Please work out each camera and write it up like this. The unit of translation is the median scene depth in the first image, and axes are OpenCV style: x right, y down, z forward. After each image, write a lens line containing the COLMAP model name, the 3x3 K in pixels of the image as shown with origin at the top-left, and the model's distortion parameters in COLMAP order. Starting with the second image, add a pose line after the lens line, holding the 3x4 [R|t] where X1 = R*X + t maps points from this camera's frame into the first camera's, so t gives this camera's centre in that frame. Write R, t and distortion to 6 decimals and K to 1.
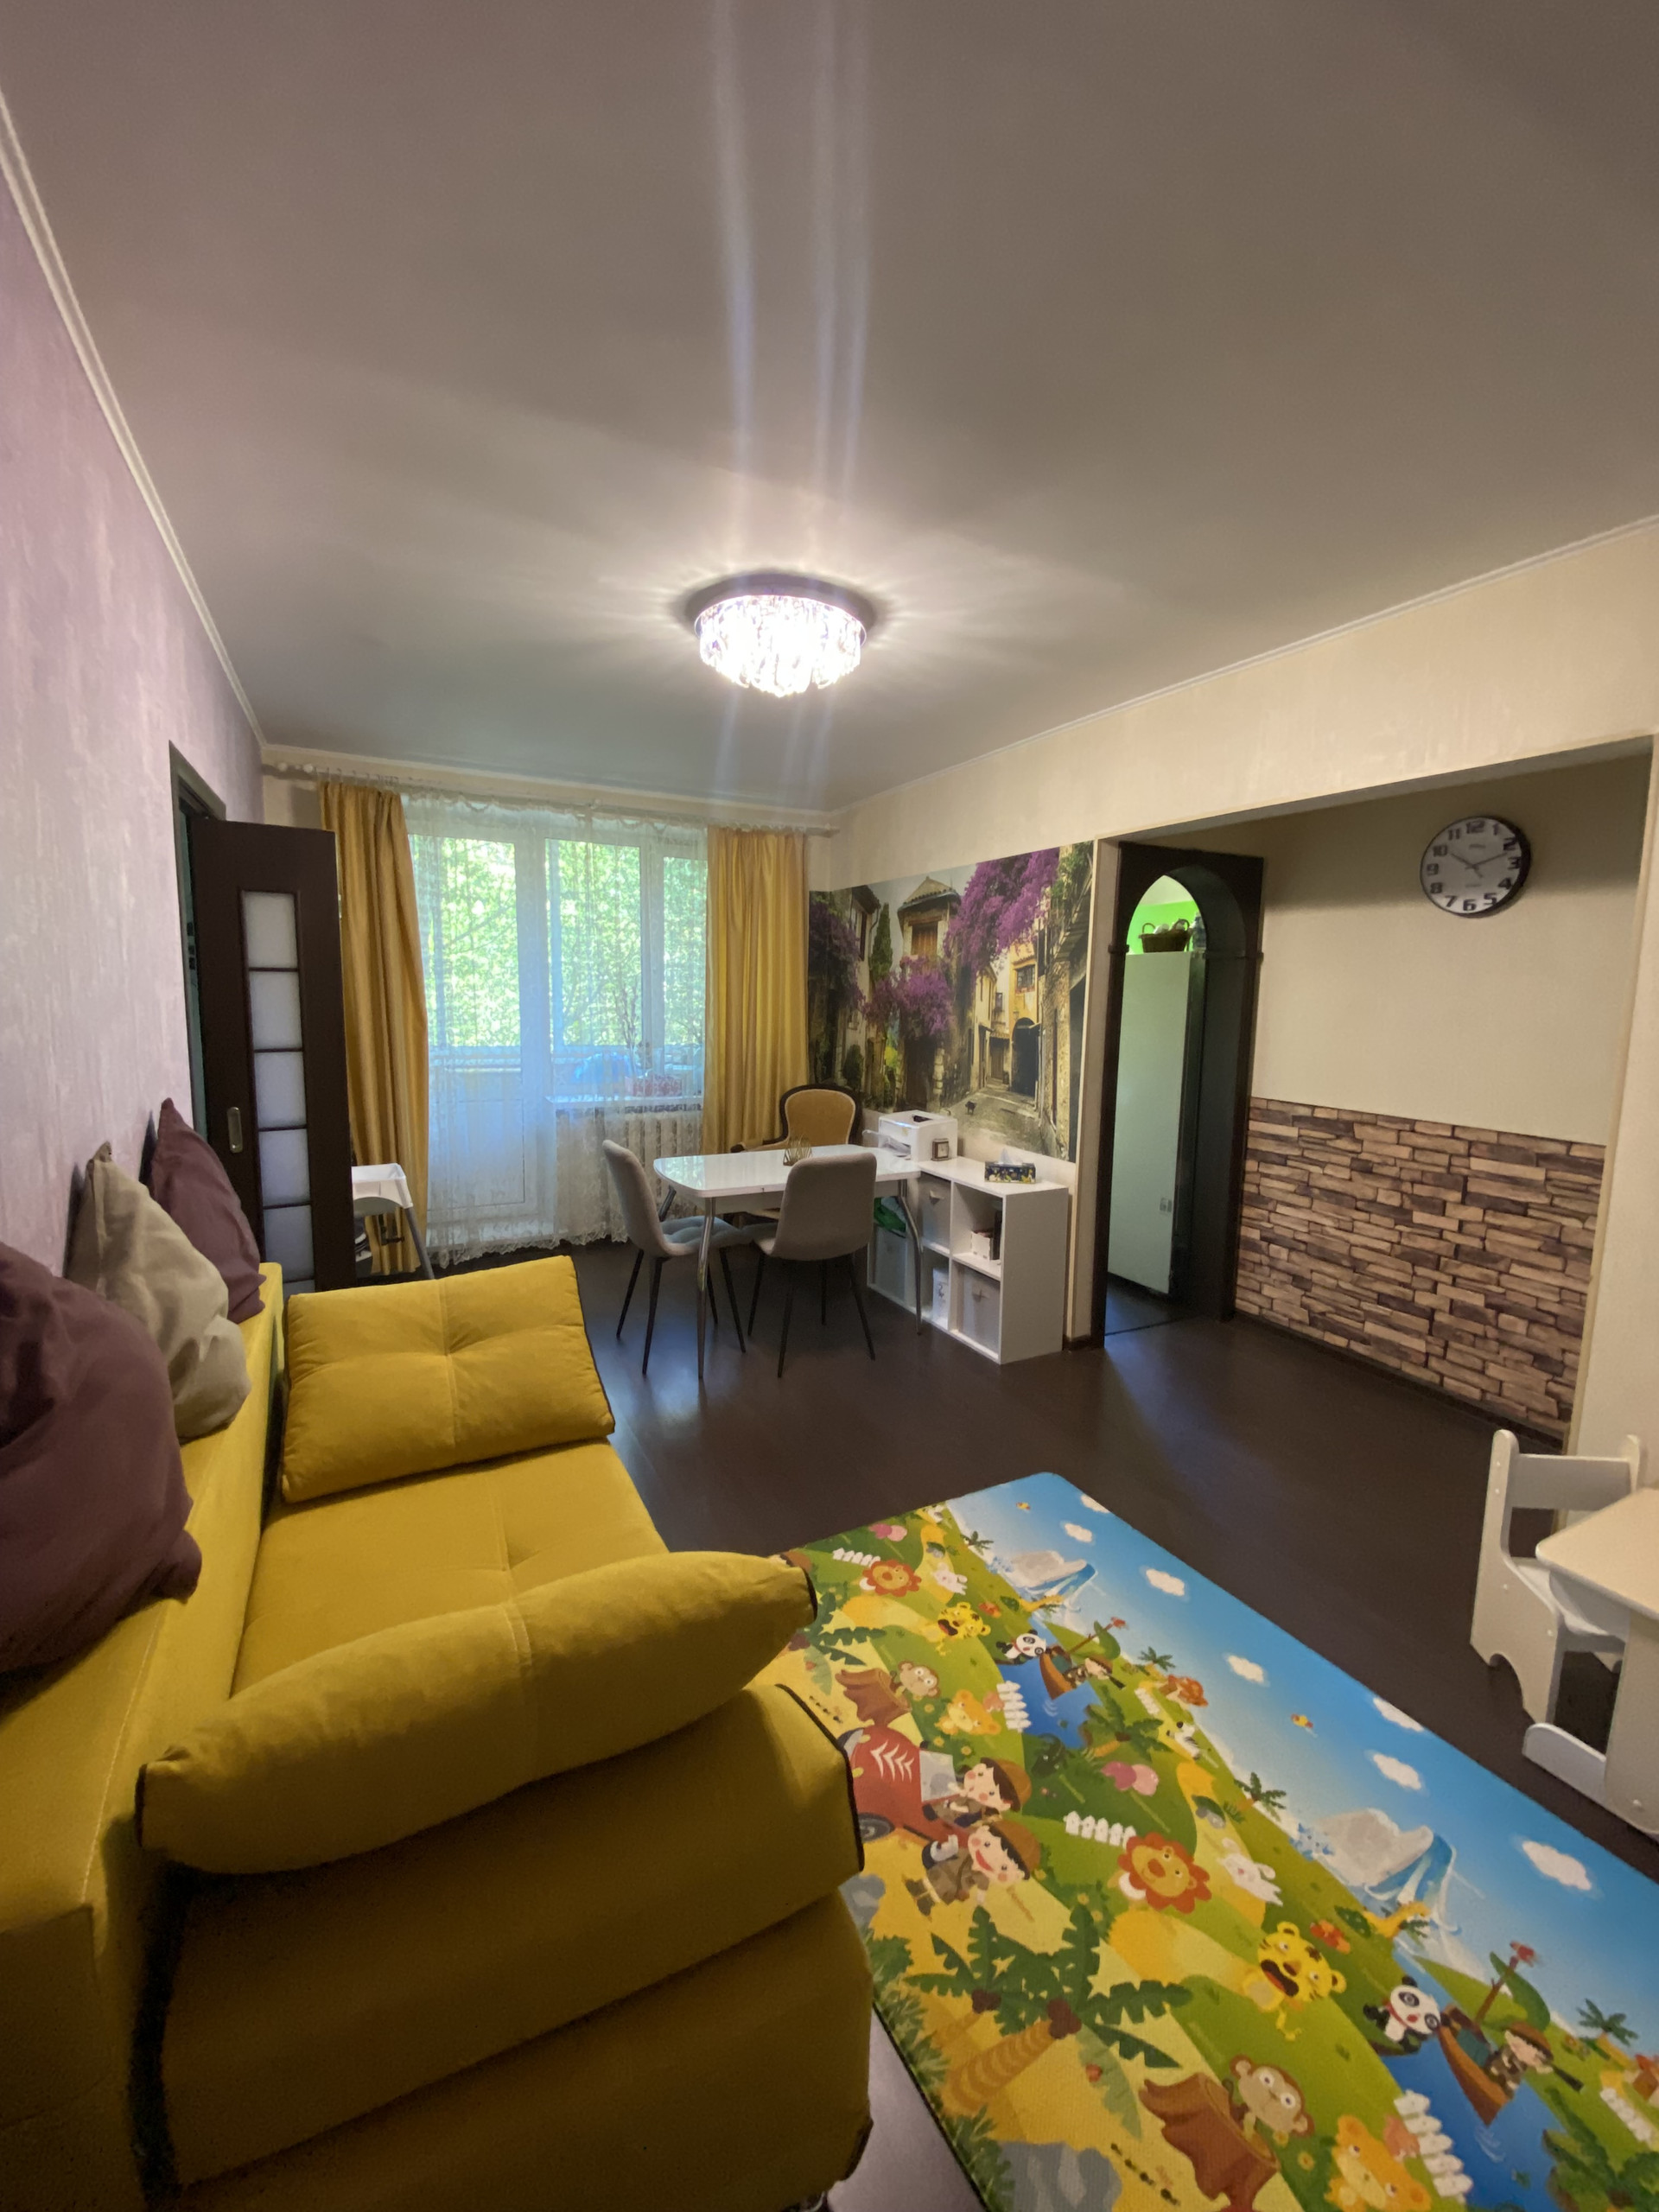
lens RADIAL K [[885.7, 0, 826.2], [0, 885.7, 1090.5], [0, 0, 1]] dist [0.058779, -0.034663]
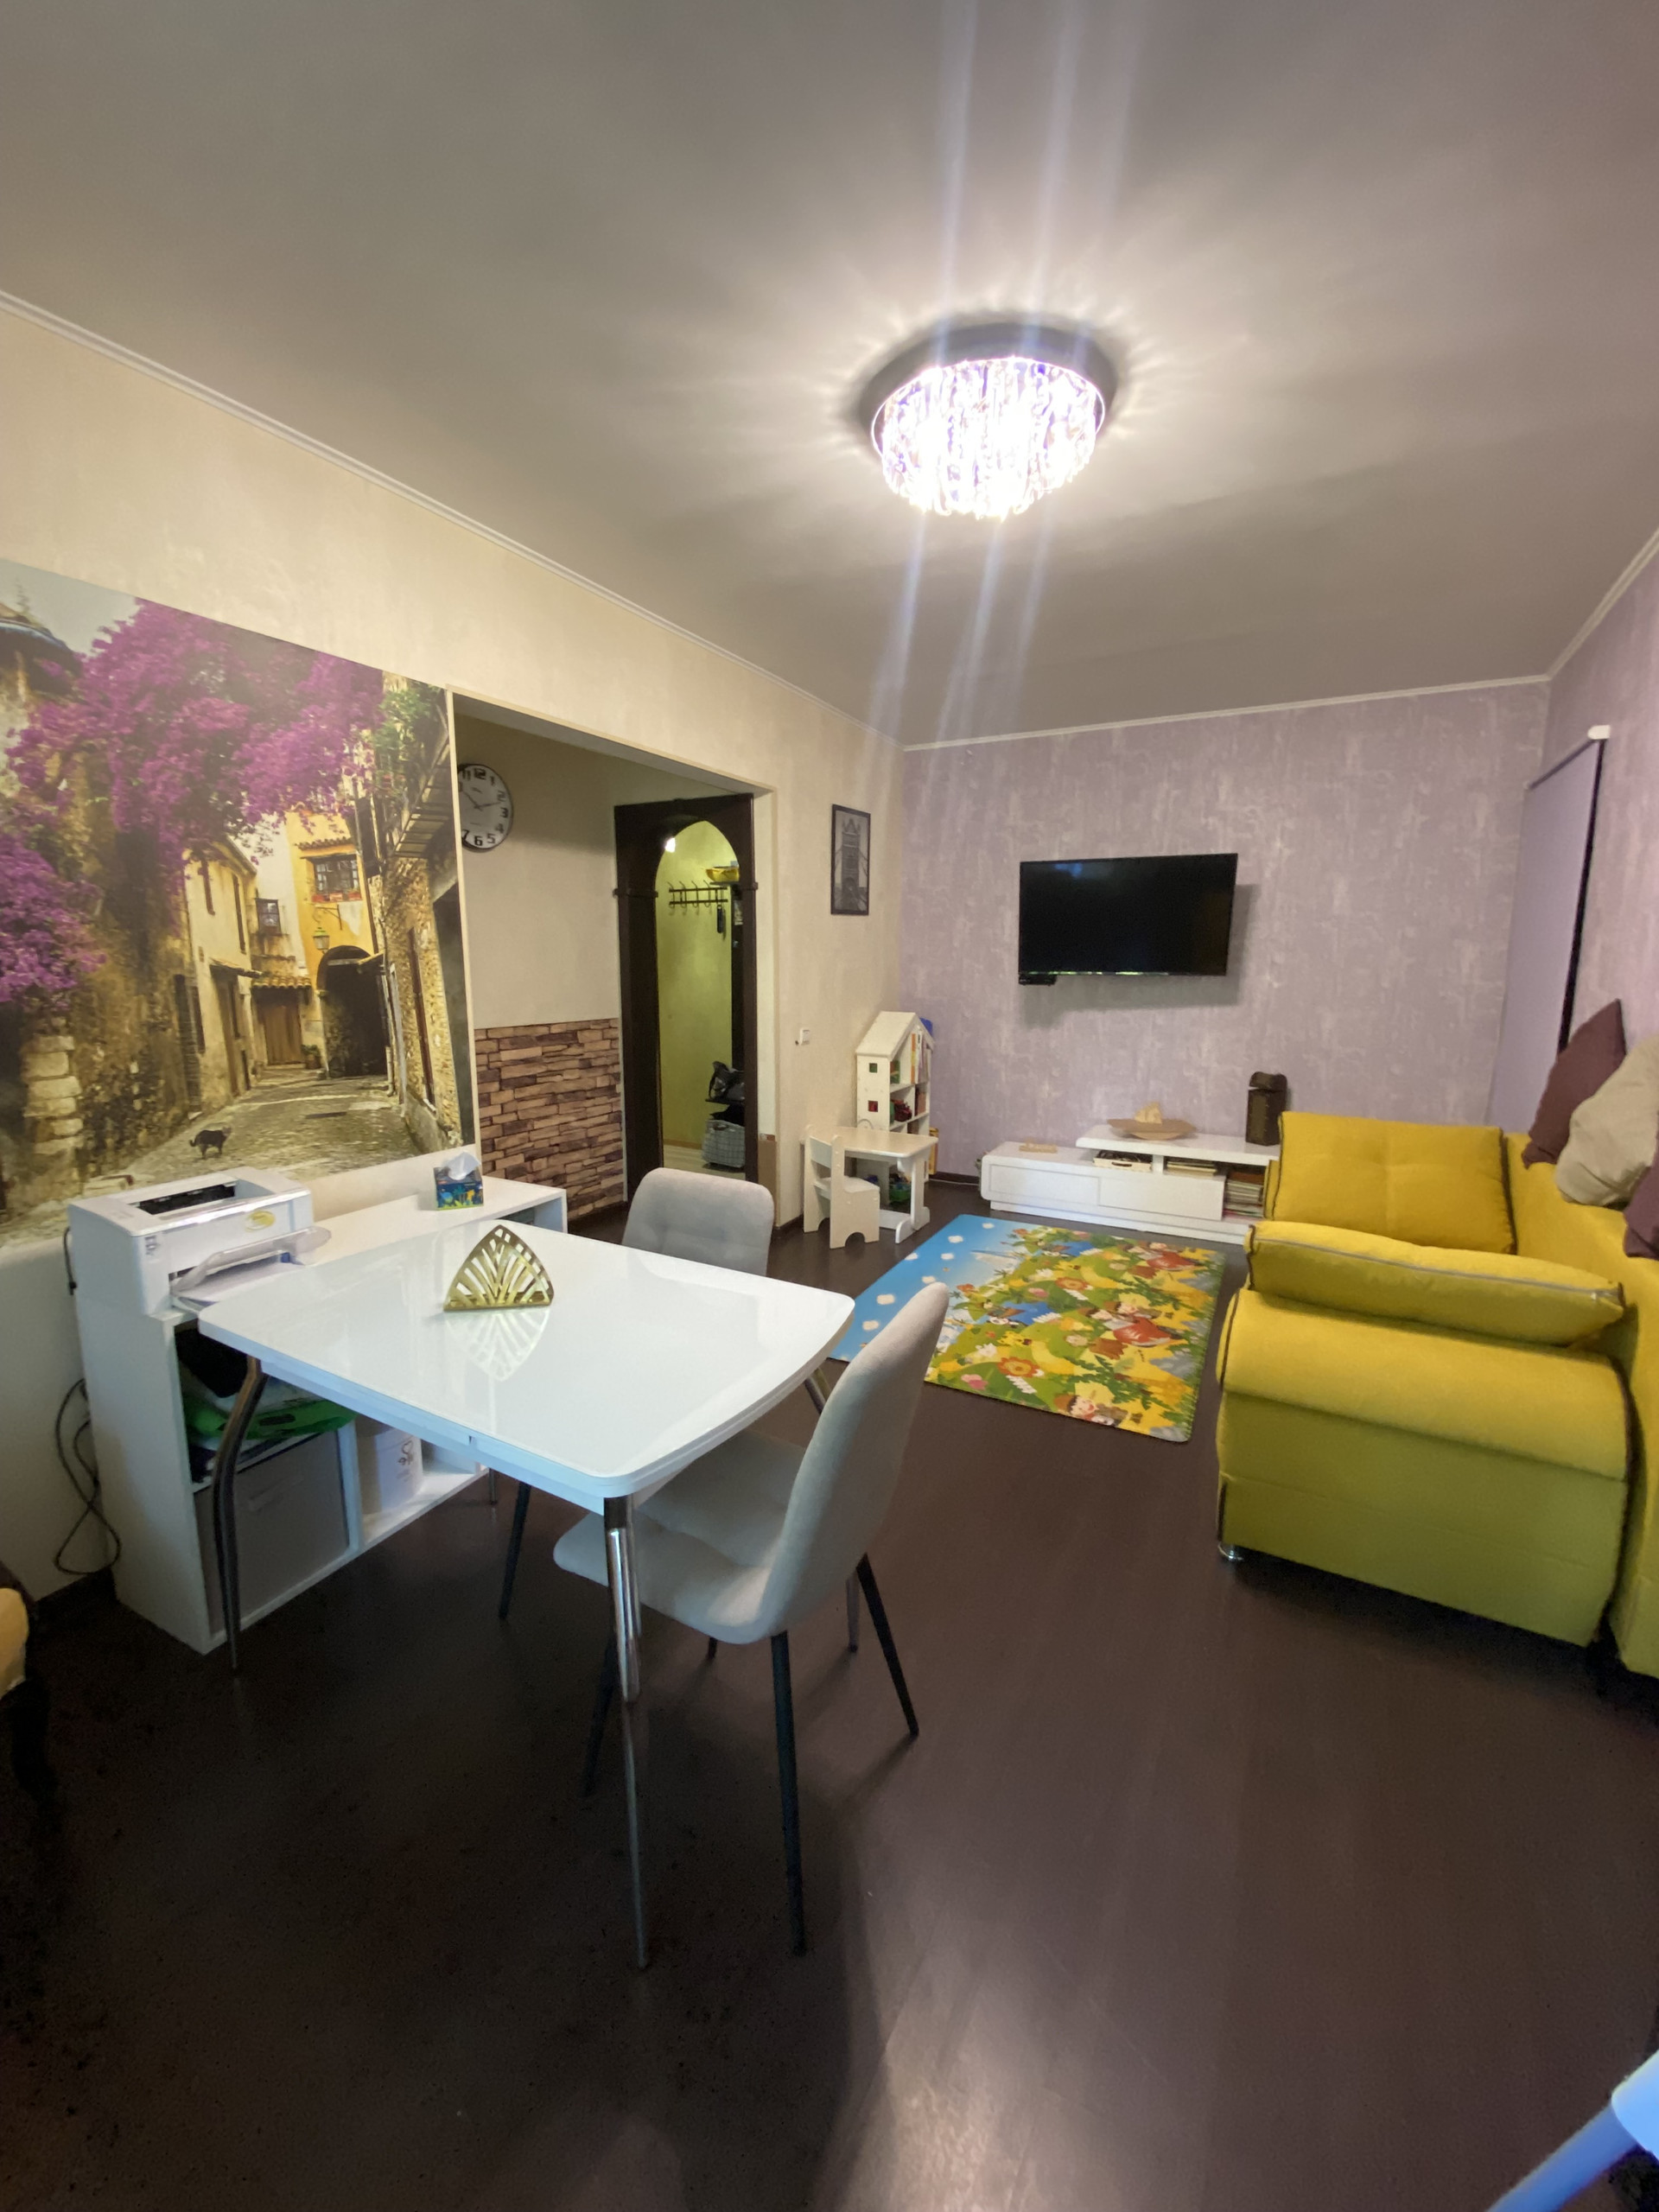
lens RADIAL K [[885.7, 0, 826.2], [0, 885.7, 1090.5], [0, 0, 1]] dist [0.058779, -0.034663]
pose [[-0.558810, -0.146710, 0.816216, -0.472792], [0.086456, 0.968558, 0.233284, -0.105766], [-0.824777, 0.200928, -0.528555, 1.126294]]
